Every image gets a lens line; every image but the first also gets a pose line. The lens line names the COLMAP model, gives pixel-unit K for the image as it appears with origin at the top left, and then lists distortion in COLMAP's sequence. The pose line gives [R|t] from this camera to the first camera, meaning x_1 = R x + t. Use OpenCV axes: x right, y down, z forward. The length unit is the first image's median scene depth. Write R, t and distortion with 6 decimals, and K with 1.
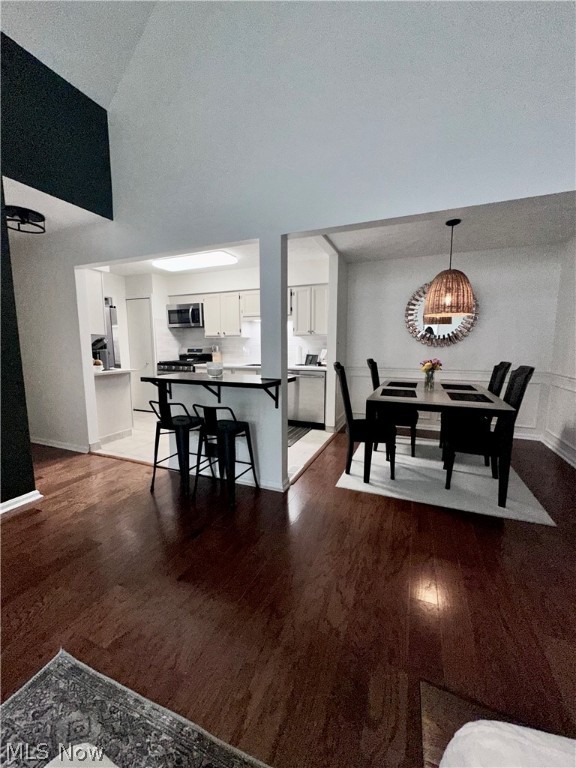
lens RADIAL K [[306.3, 0, 288.7], [0, 306.3, 383.8], [0, 0, 1]] dist [0.000050, 0.000003]
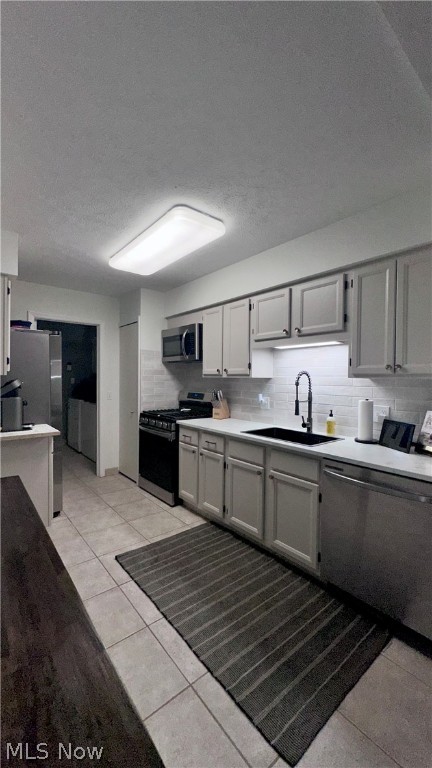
lens RADIAL K [[310.6, 0, 217.8], [0, 310.6, 382.5], [0, 0, 1]] dist [-0.000877, -0.000016]
pose [[0.884704, 0.015542, -0.465894, 0.051522], [-0.066335, 0.993470, -0.092824, -0.084777], [0.461409, 0.113027, 0.879958, 0.463778]]
